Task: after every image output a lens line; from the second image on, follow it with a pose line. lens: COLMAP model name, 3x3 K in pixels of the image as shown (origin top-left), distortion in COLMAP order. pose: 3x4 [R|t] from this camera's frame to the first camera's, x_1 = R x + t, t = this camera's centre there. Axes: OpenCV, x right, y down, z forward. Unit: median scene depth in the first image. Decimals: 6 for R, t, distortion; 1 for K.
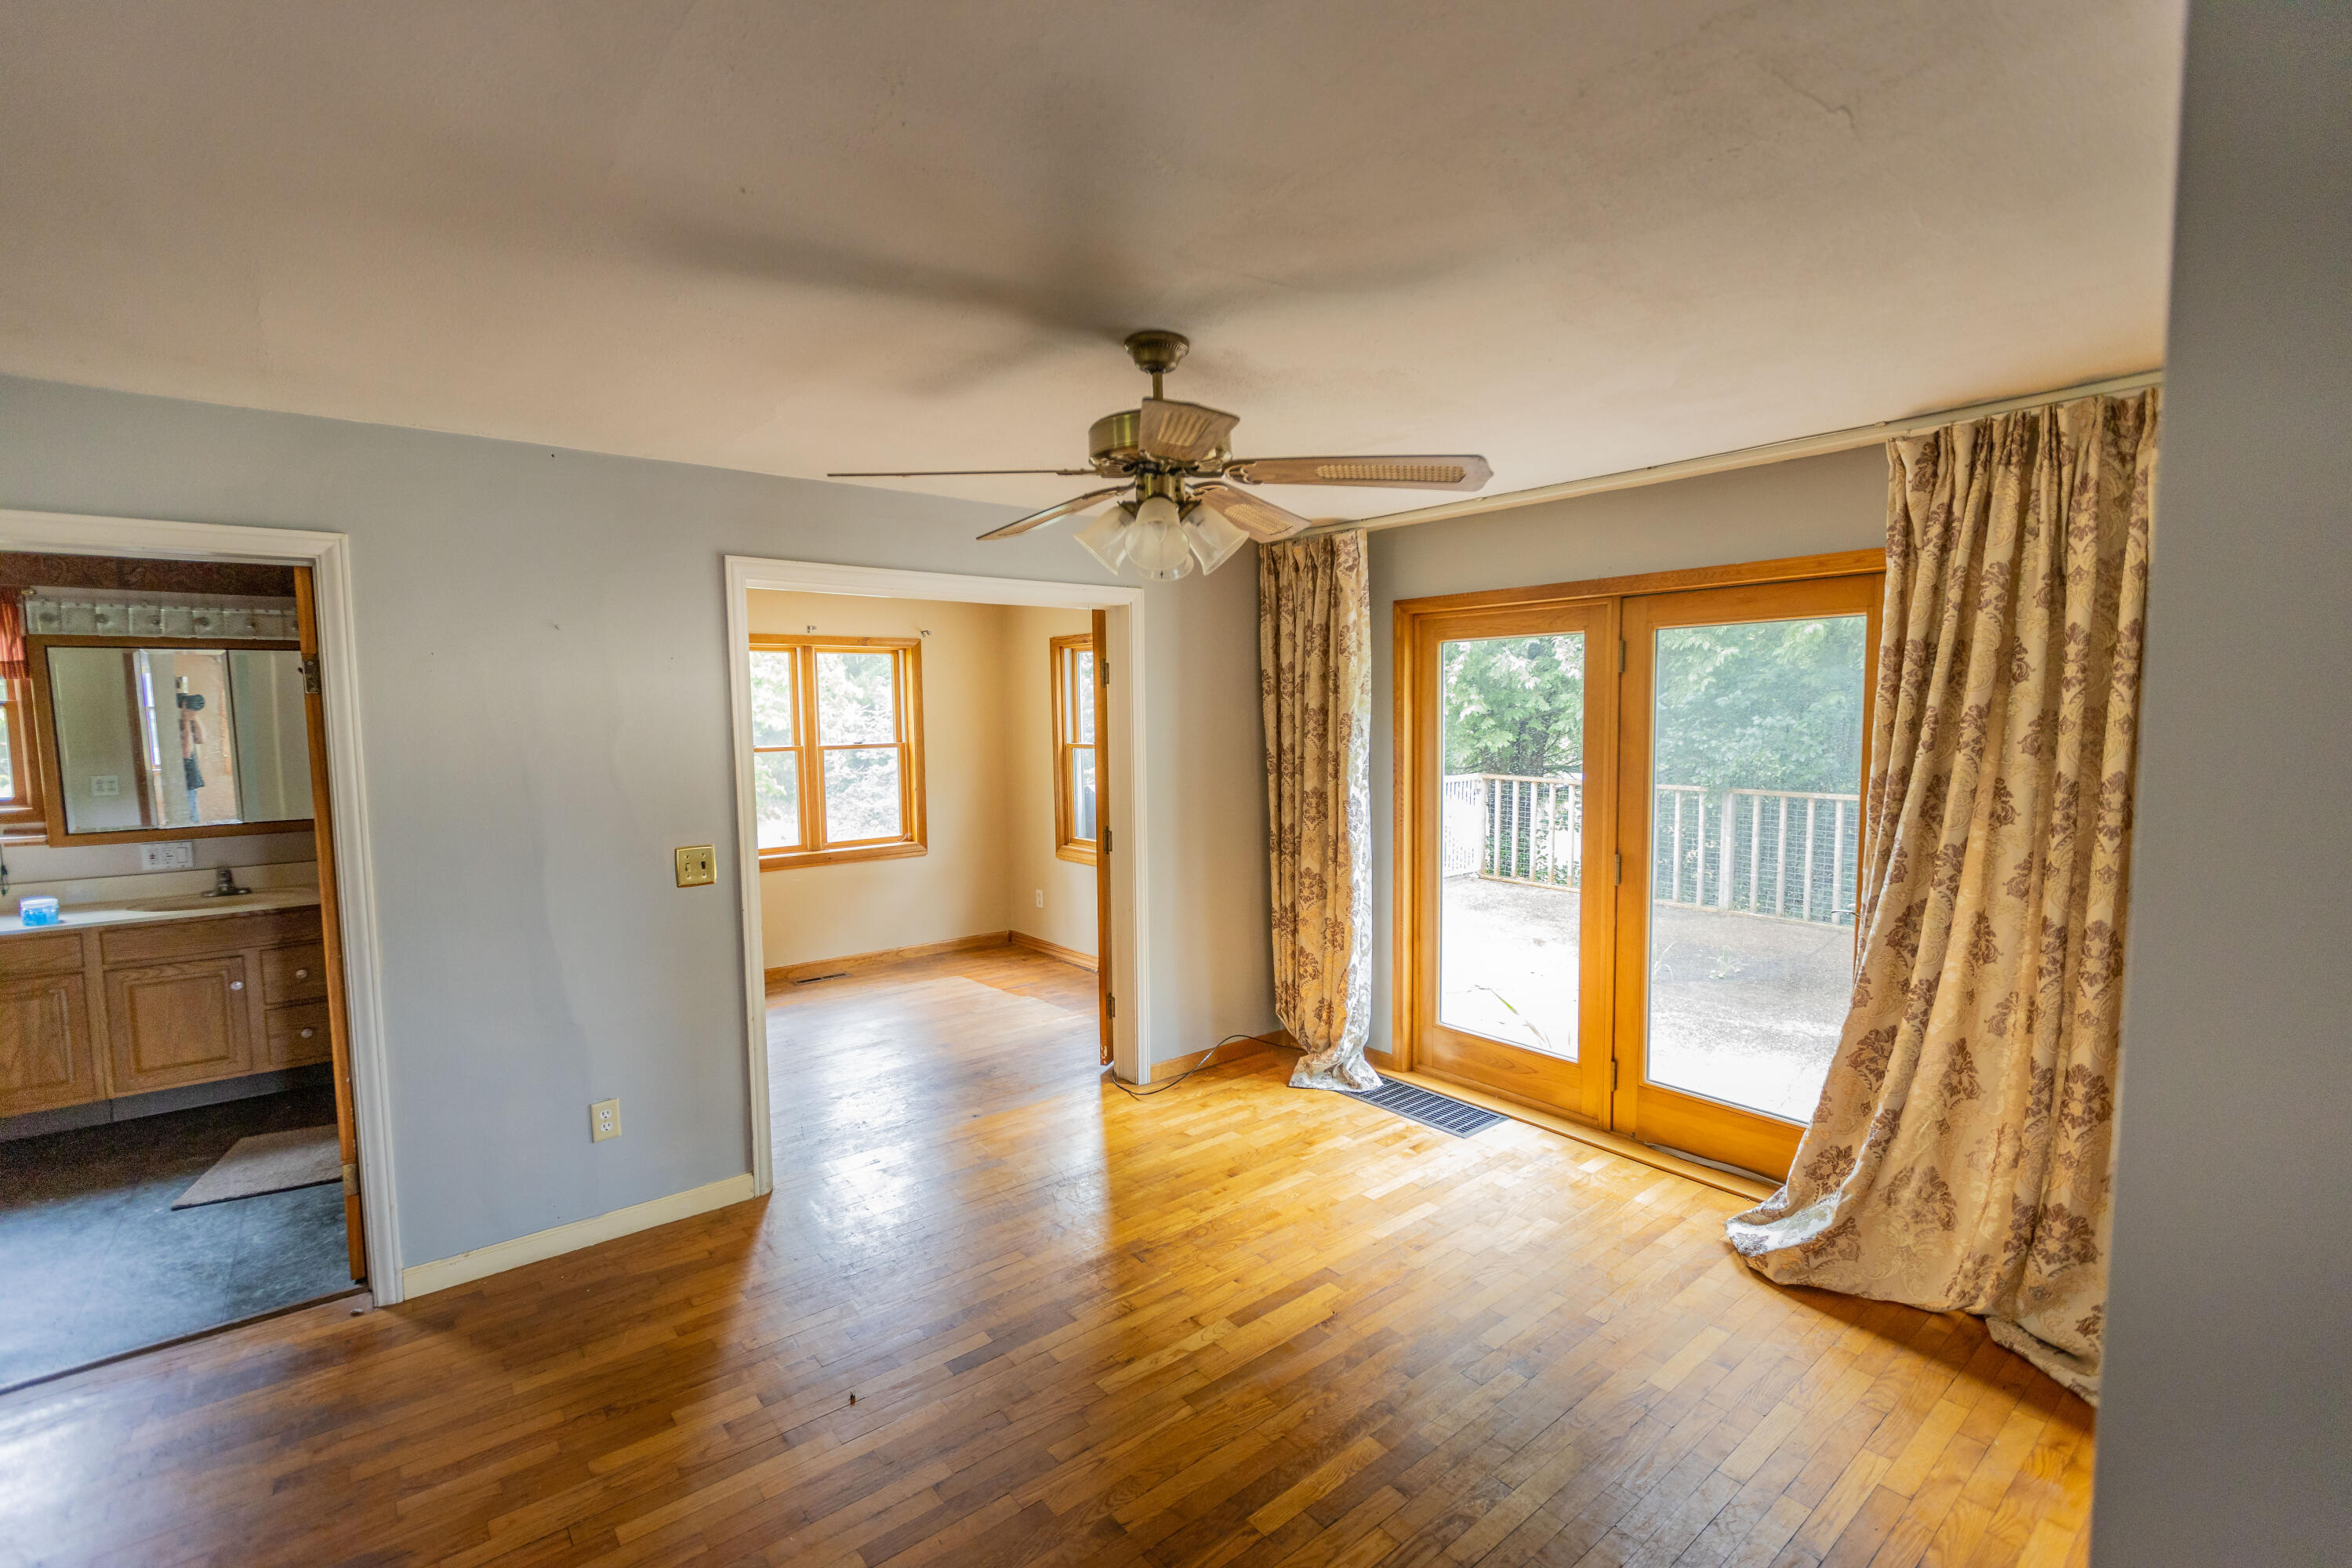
lens RADIAL K [[1044.4, 0, 1182.6], [0, 1044.4, 793.1], [0, 0, 1]] dist [0.002417, 0.000250]
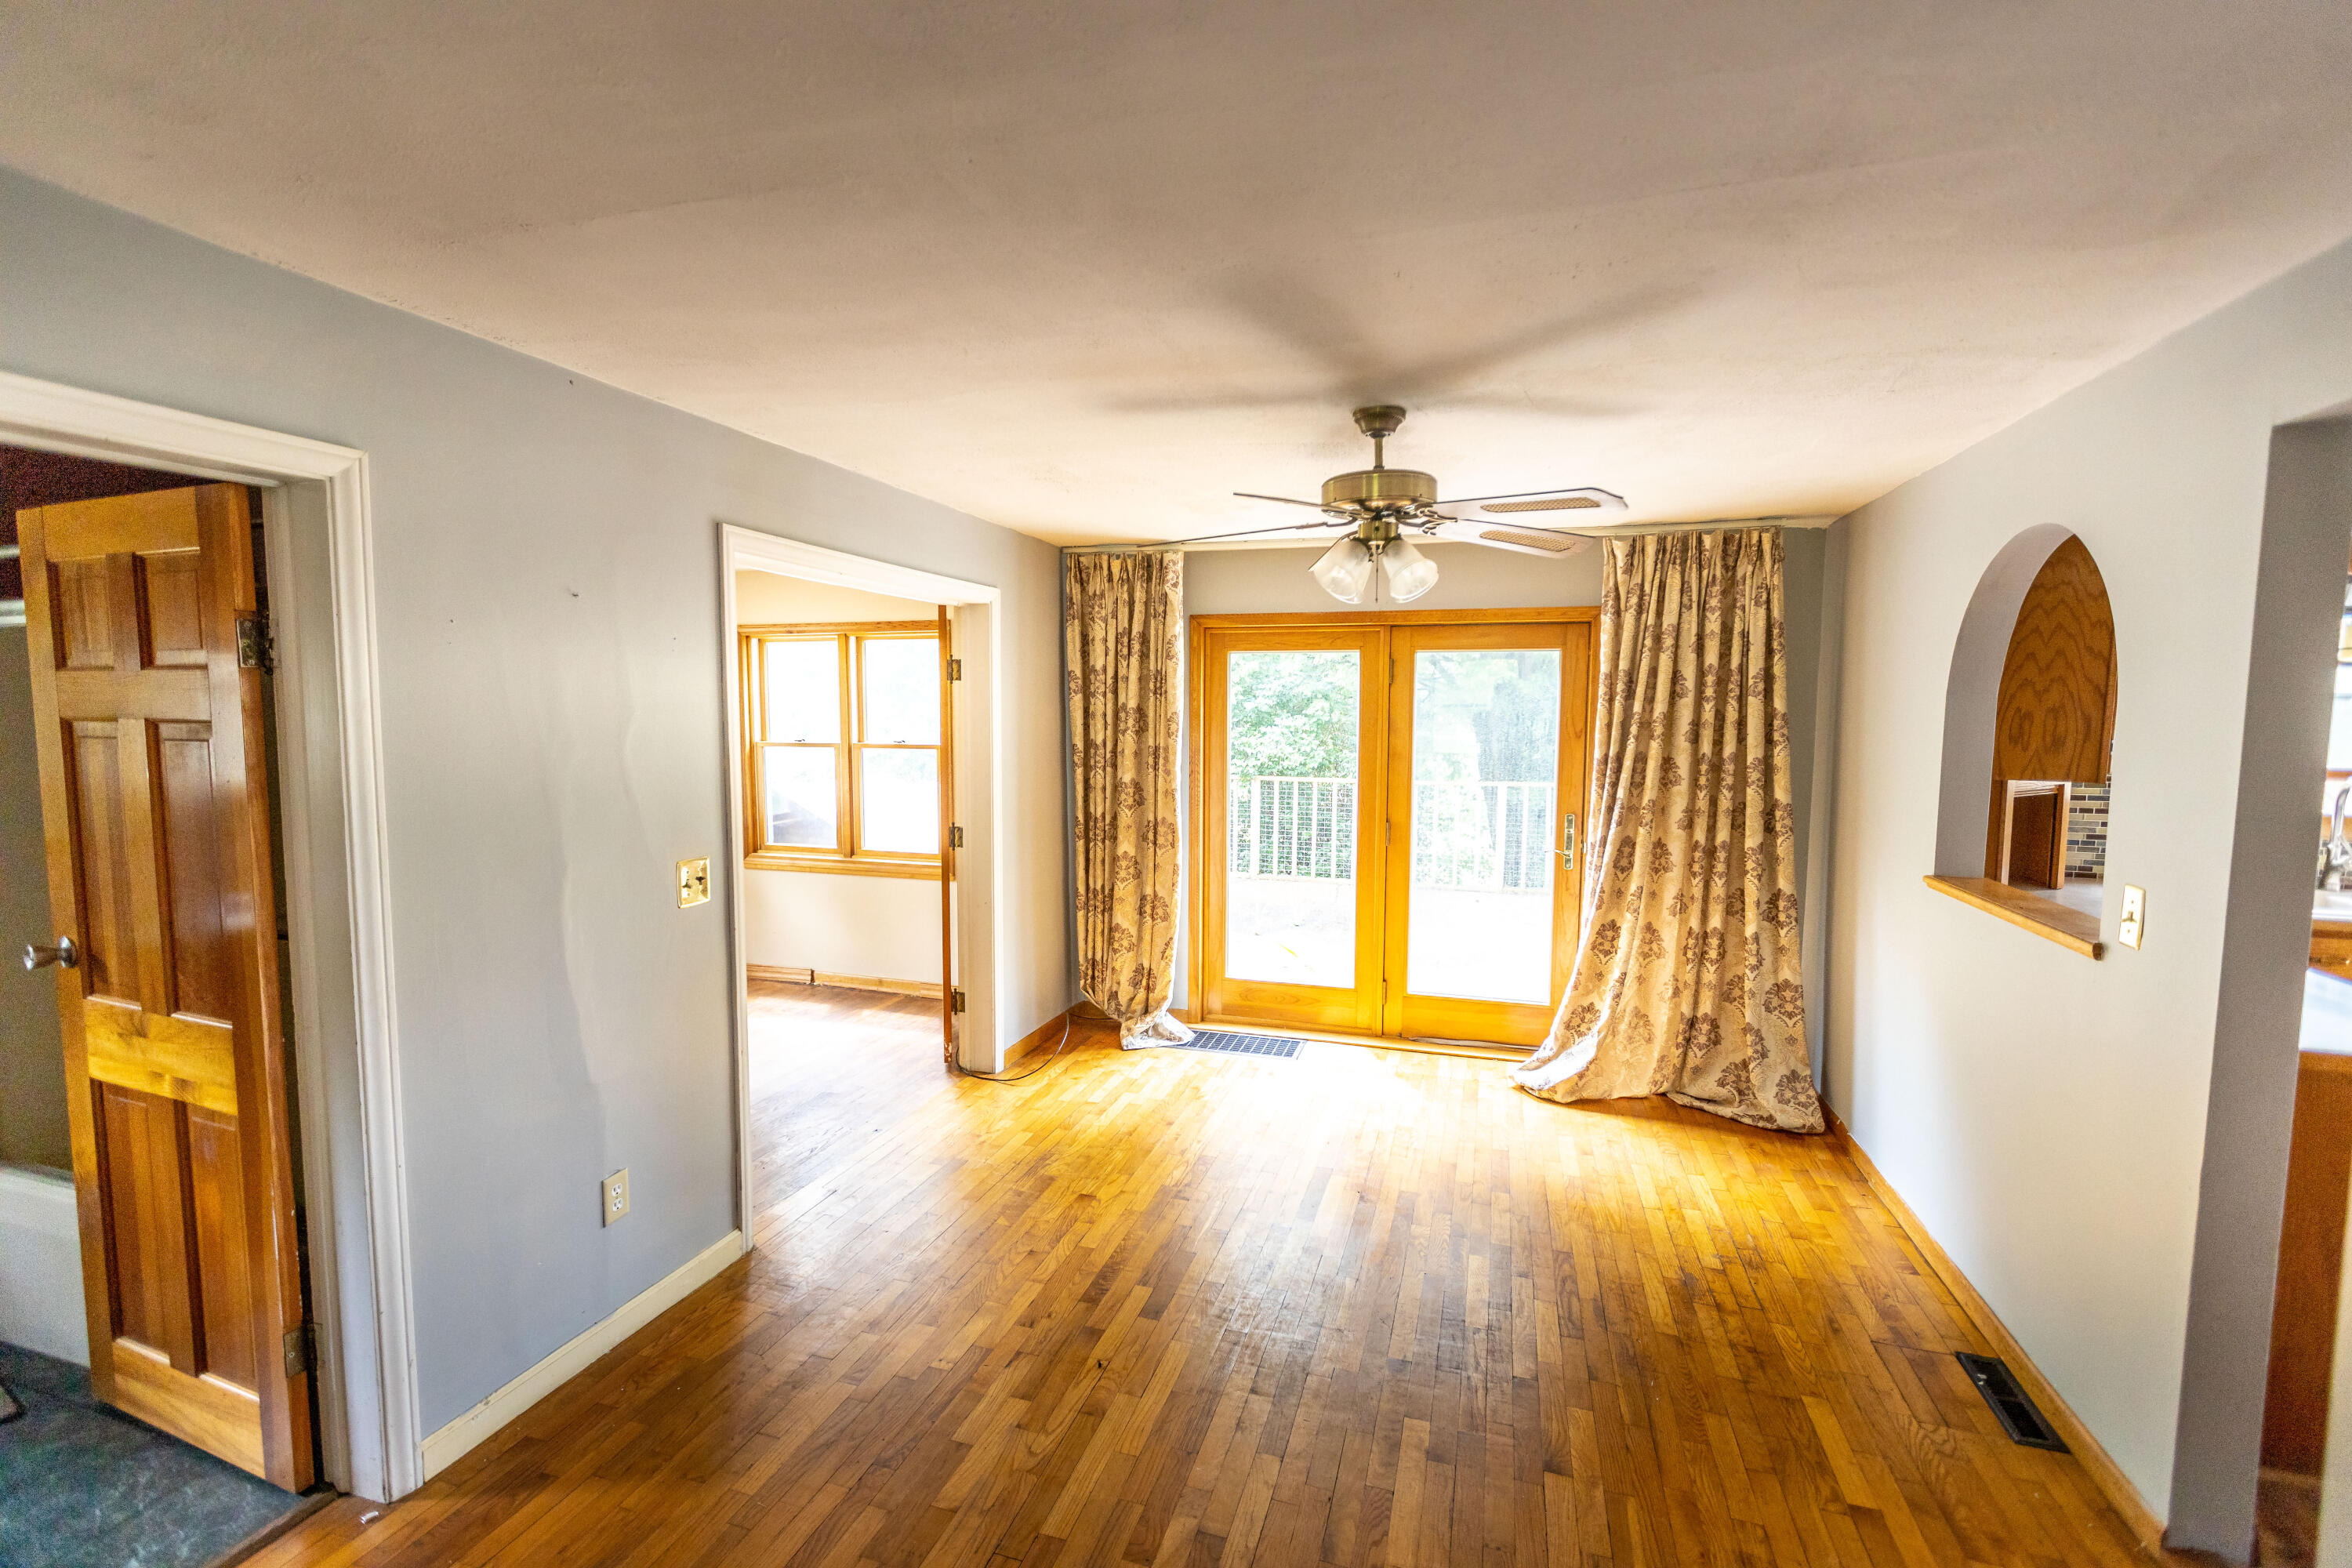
lens RADIAL K [[1044.4, 0, 1182.6], [0, 1044.4, 793.5], [0, 0, 1]] dist [0.002417, 0.000250]
pose [[0.831201, -0.031984, 0.555052, -0.604645], [0.031324, 0.999452, 0.010684, 0.000557], [-0.555089, 0.008506, 0.831747, 0.062657]]
